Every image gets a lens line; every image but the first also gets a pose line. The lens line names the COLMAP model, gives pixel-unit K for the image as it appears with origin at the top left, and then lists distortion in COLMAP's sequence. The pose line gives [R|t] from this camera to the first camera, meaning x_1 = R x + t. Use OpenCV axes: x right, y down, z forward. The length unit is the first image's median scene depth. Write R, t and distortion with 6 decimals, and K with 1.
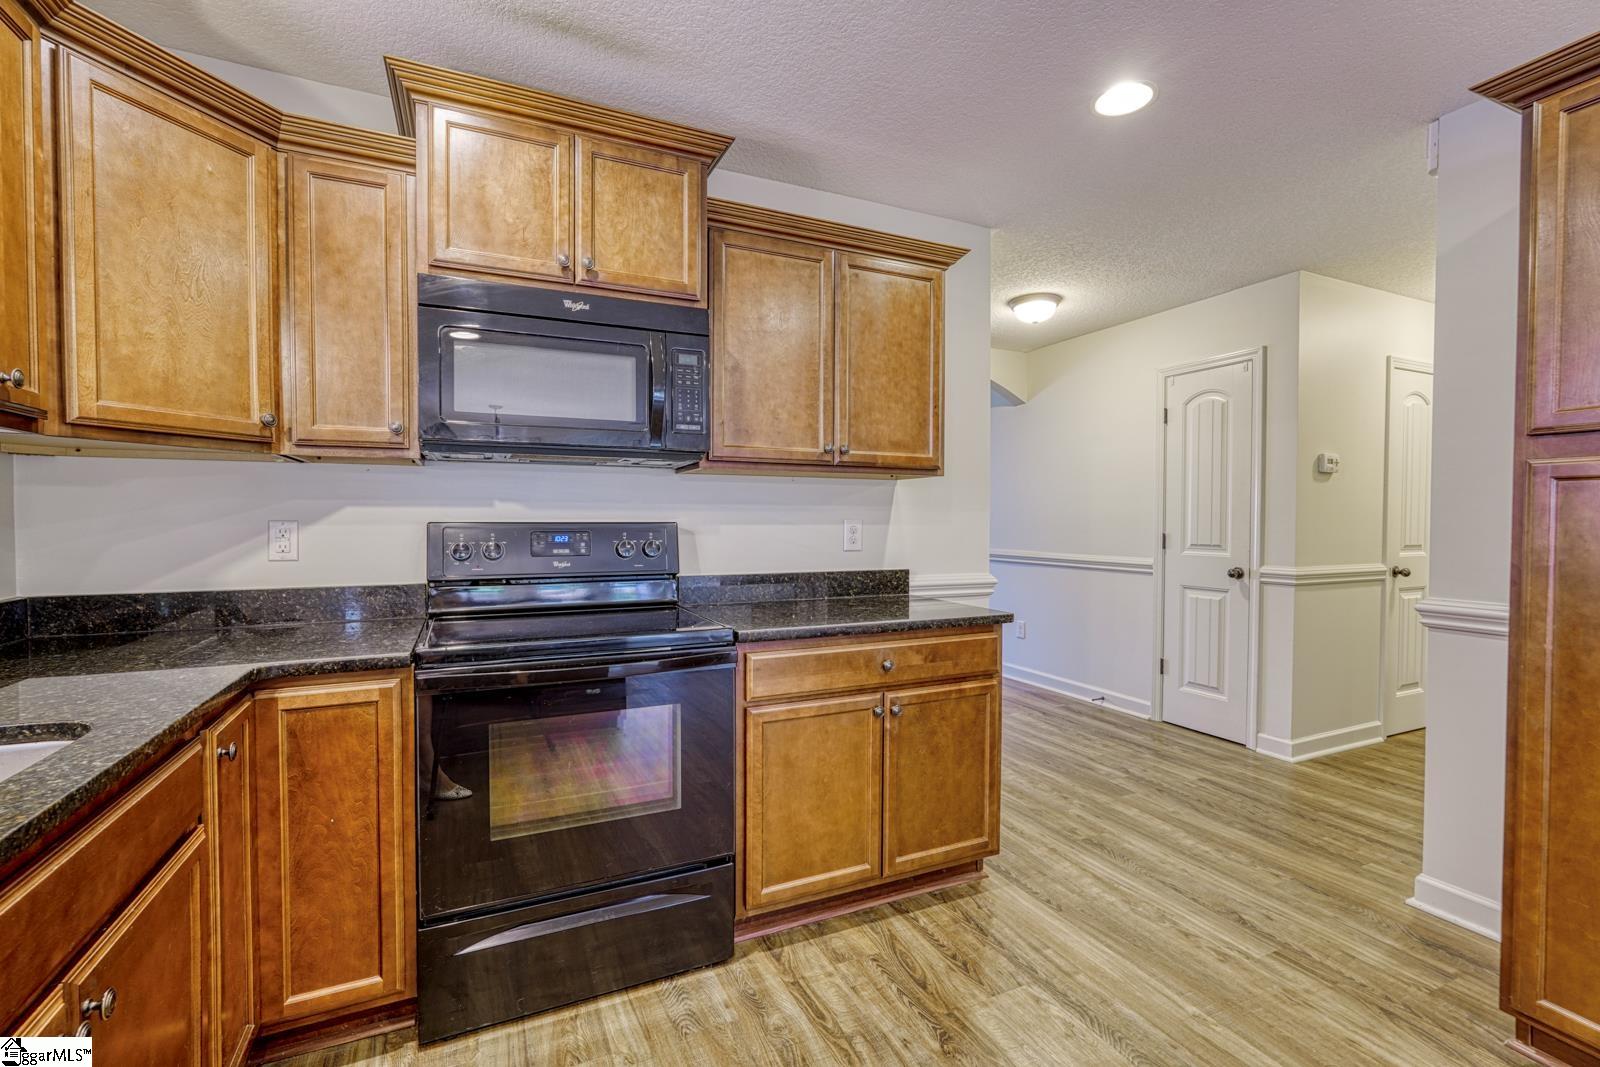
lens RADIAL K [[701.1, 0, 797.6], [0, 701.1, 534.1], [0, 0, 1]] dist [-0.017277, 0.008299]
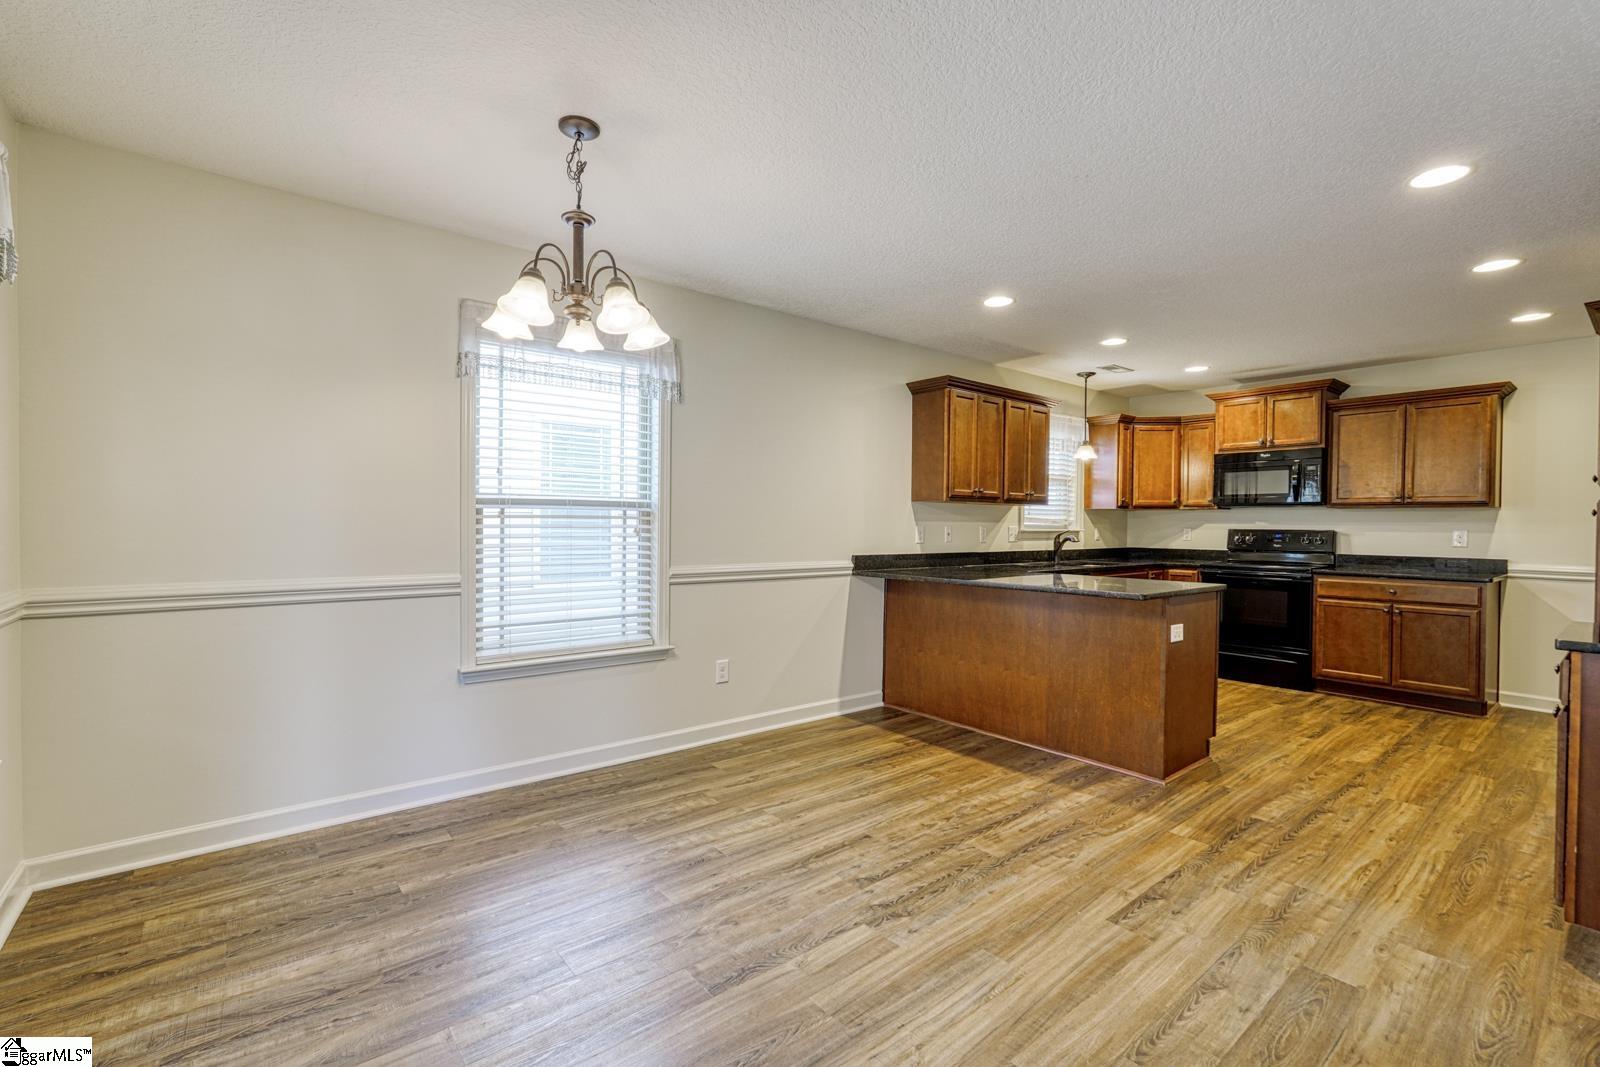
lens RADIAL K [[701.1, 0, 796.9], [0, 701.1, 535.4], [0, 0, 1]] dist [-0.017277, 0.008299]
pose [[0.244870, 0.014614, -0.969446, 1.938349], [-0.029882, 0.999525, 0.007519, 0.042923], [0.969095, 0.027128, 0.245190, -1.532419]]
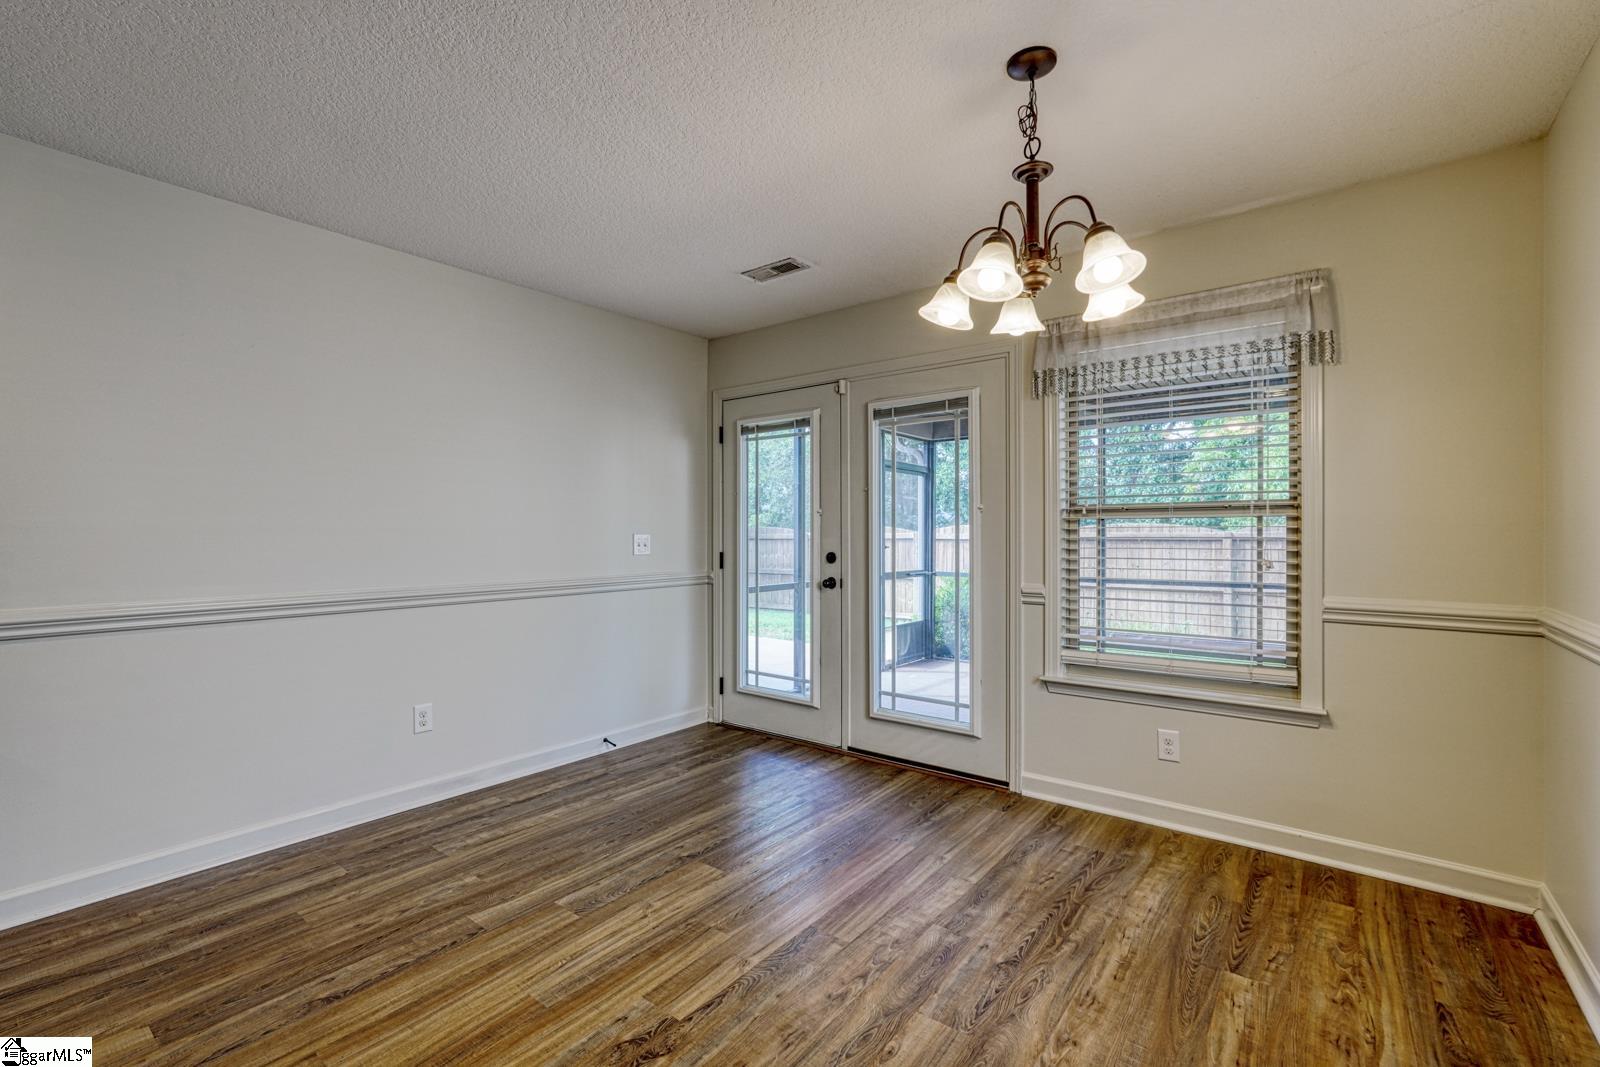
lens RADIAL K [[701.1, 0, 798.2], [0, 701.1, 531.6], [0, 0, 1]] dist [-0.017277, 0.008299]
pose [[-0.458110, -0.000037, 0.888896, 0.107543], [0.017830, 0.999798, 0.009230, 0.023079], [-0.888717, 0.020077, -0.458017, -0.904059]]
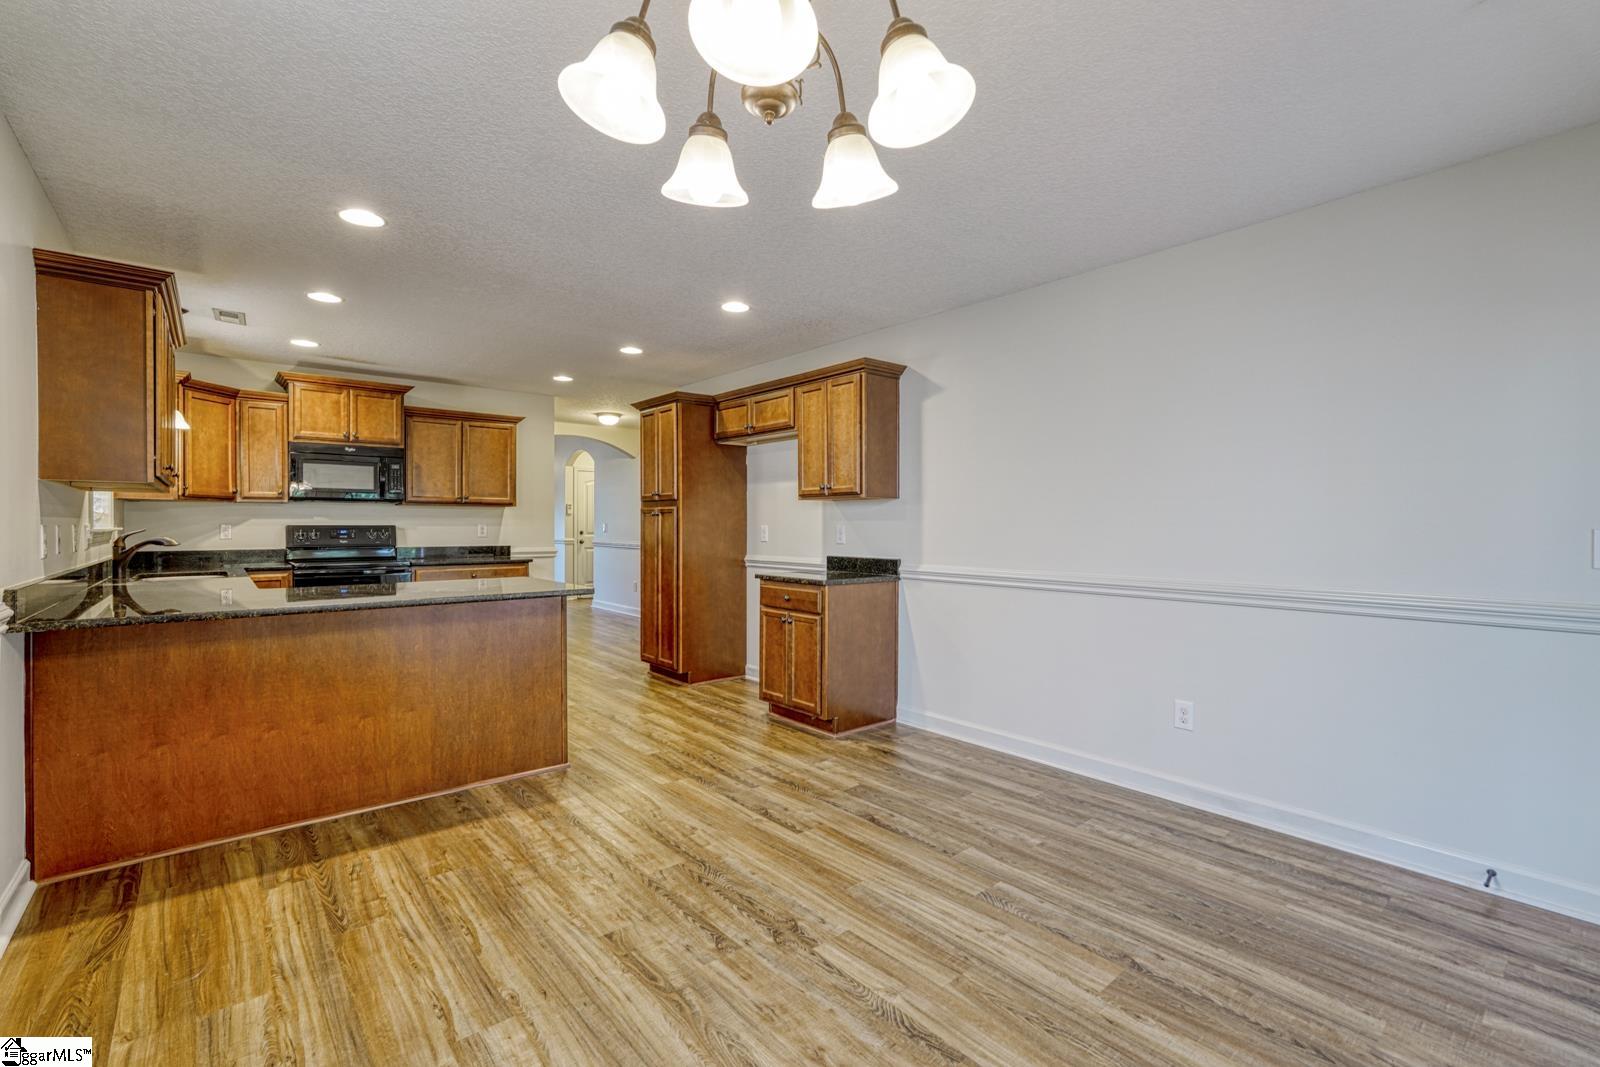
lens RADIAL K [[701.1, 0, 797.4], [0, 701.1, 535.5], [0, 0, 1]] dist [-0.017277, 0.008299]
pose [[0.964816, -0.004365, 0.262888, 0.664080], [0.005887, 0.999970, -0.005002, 0.048517], [-0.262858, 0.006374, 0.964813, -2.123002]]
